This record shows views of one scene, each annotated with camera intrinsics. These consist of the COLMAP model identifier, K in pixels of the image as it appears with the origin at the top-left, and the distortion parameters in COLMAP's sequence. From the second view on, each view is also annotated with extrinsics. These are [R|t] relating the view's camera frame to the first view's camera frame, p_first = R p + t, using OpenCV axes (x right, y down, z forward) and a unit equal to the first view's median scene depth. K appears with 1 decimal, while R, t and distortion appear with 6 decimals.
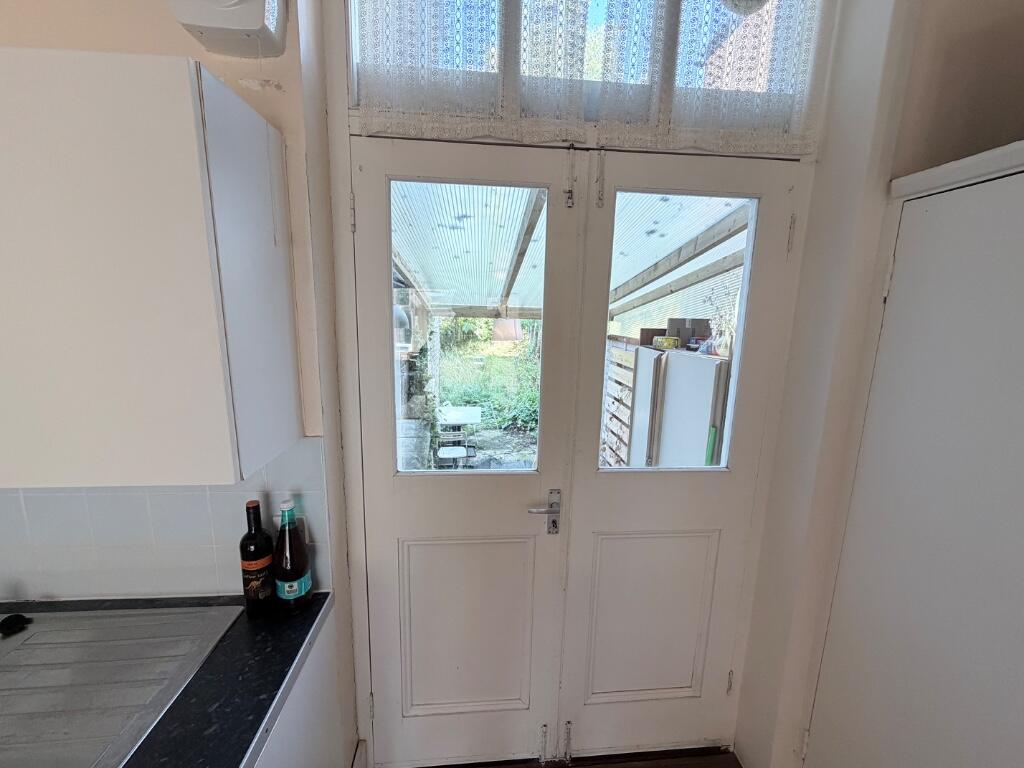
lens RADIAL K [[407.4, 0, 510.1], [0, 407.4, 384.5], [0, 0, 1]] dist [-0.000165, -0.000080]
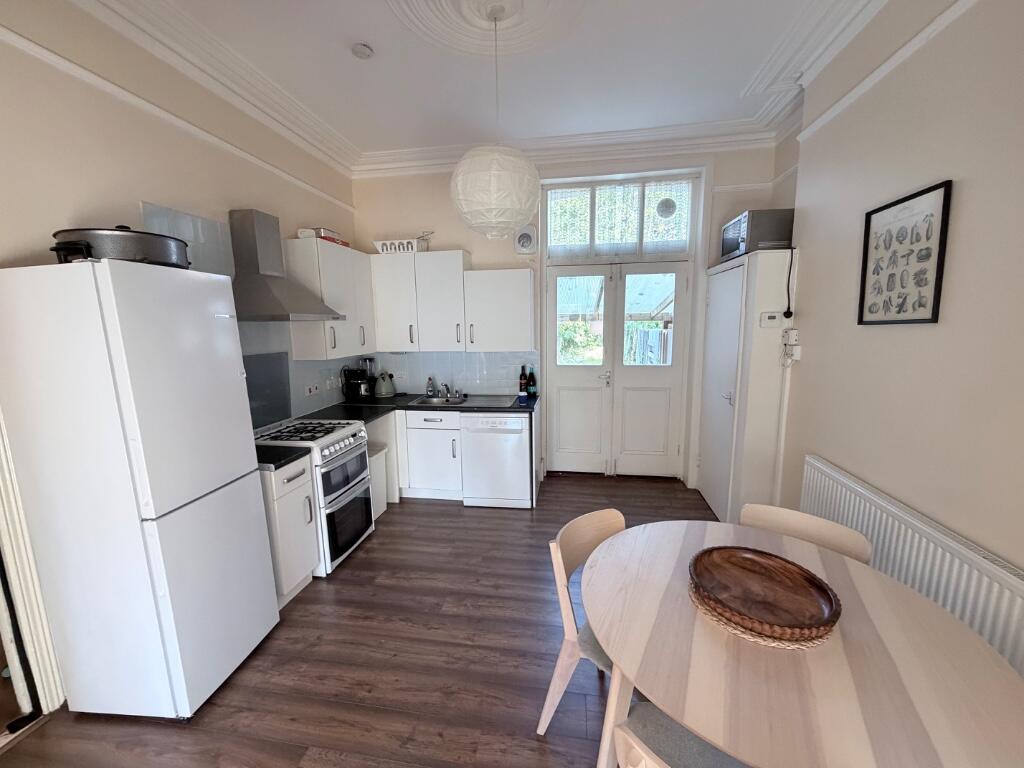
lens RADIAL K [[407.4, 0, 509.2], [0, 407.4, 382.1], [0, 0, 1]] dist [-0.000165, -0.000080]
pose [[0.970441, -0.000175, -0.241340, 0.040057], [-0.007605, 0.999481, -0.031305, 0.138561], [0.241220, 0.032215, 0.969936, -0.665182]]
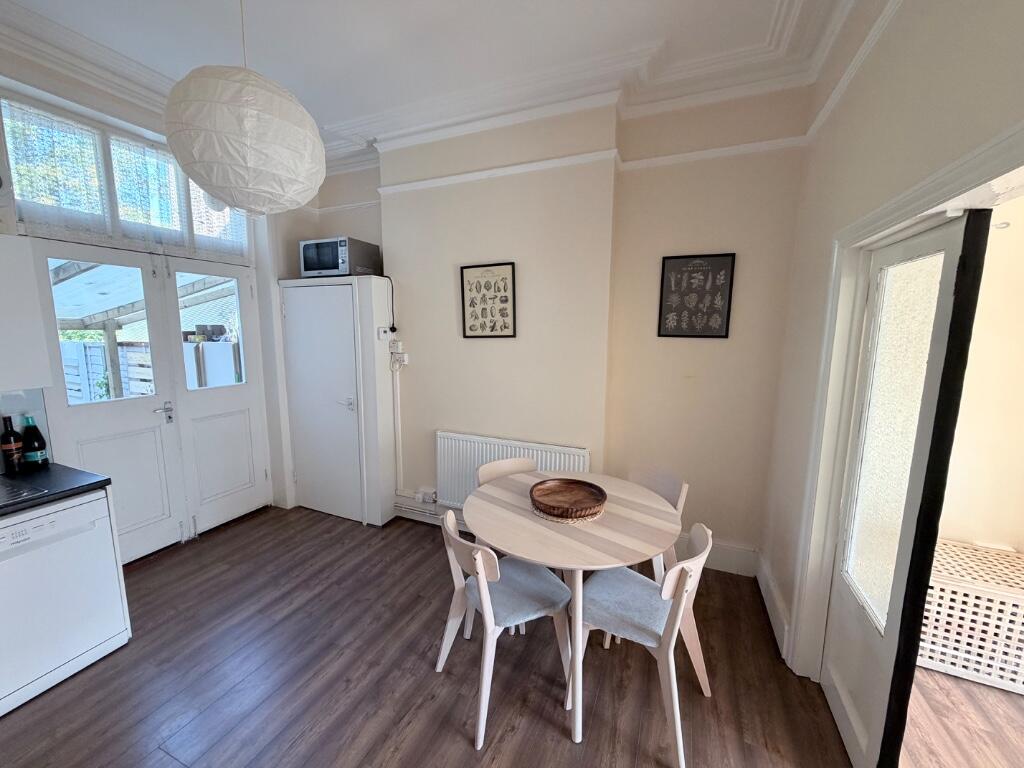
lens RADIAL K [[407.4, 0, 508.6], [0, 407.4, 382.4], [0, 0, 1]] dist [-0.000165, -0.000080]
pose [[0.465756, -0.139233, 0.873891, -0.295122], [0.161984, 0.984273, 0.070487, 0.094234], [-0.869961, 0.108727, 0.480985, -0.525361]]
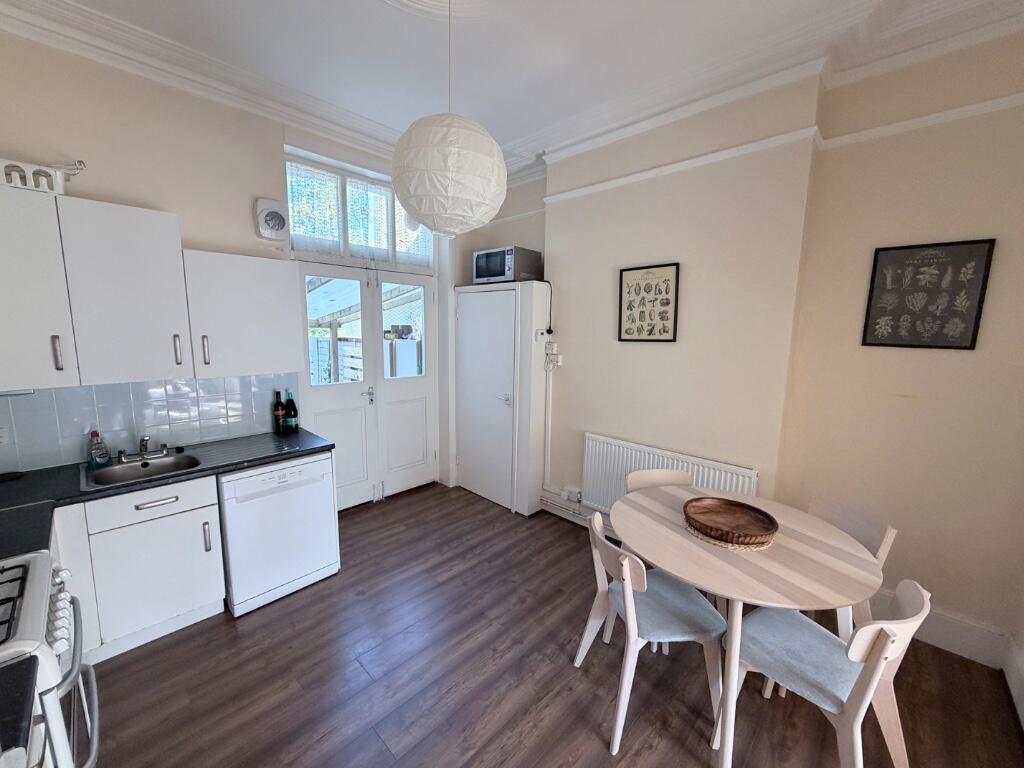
lens RADIAL K [[407.4, 0, 509.0], [0, 407.4, 382.8], [0, 0, 1]] dist [-0.000165, -0.000080]
pose [[0.747361, -0.101763, 0.656579, -0.310706], [0.118403, 0.992782, 0.019098, 0.090431], [-0.653783, 0.063468, 0.754015, -0.525656]]
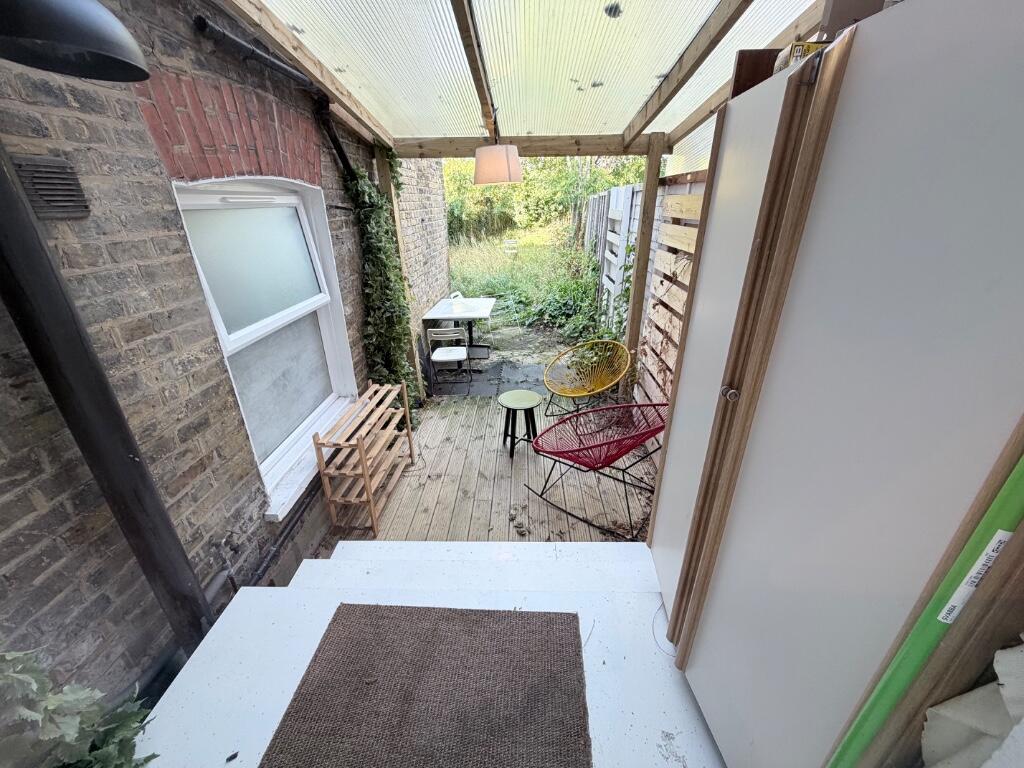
lens RADIAL K [[407.4, 0, 509.4], [0, 407.4, 382.8], [0, 0, 1]] dist [-0.000165, -0.000080]
pose [[0.993058, 0.012586, -0.116954, 0.092452], [0.015985, 0.970597, 0.240179, 0.042369], [0.116538, -0.240381, 0.963658, 0.313218]]
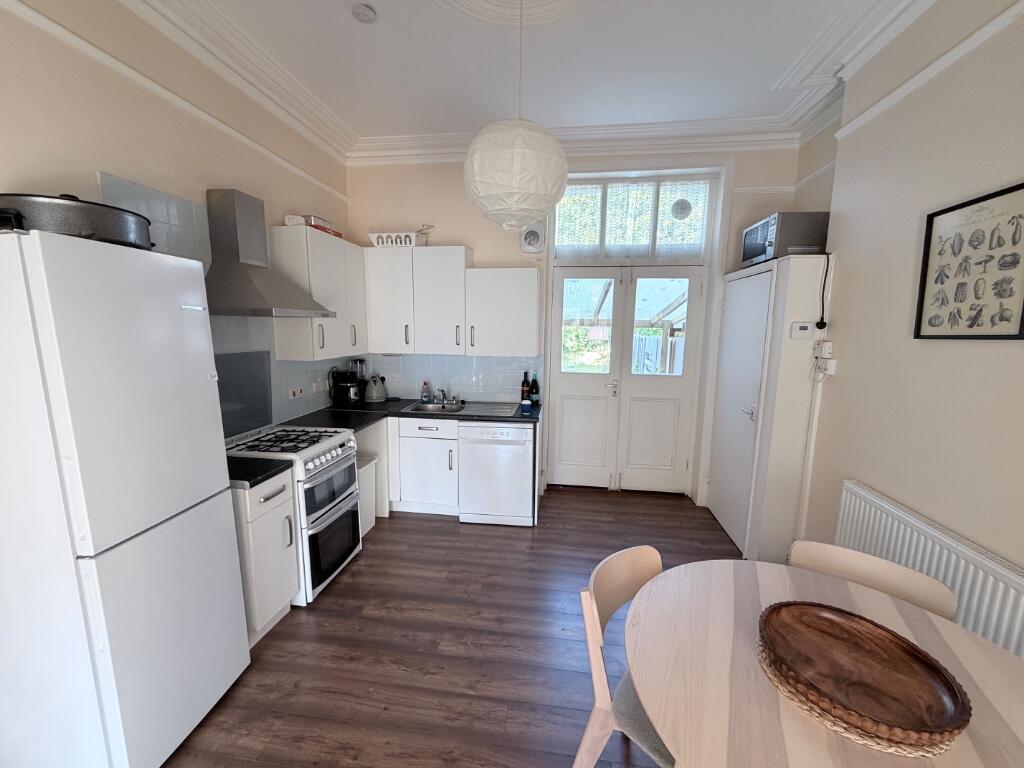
lens RADIAL K [[407.4, 0, 509.1], [0, 407.4, 382.3], [0, 0, 1]] dist [-0.000165, -0.000080]
pose [[0.976837, 0.021829, -0.212866, -0.002646], [-0.030704, 0.998788, -0.038475, 0.128931], [0.211768, 0.044120, 0.976324, -0.613431]]
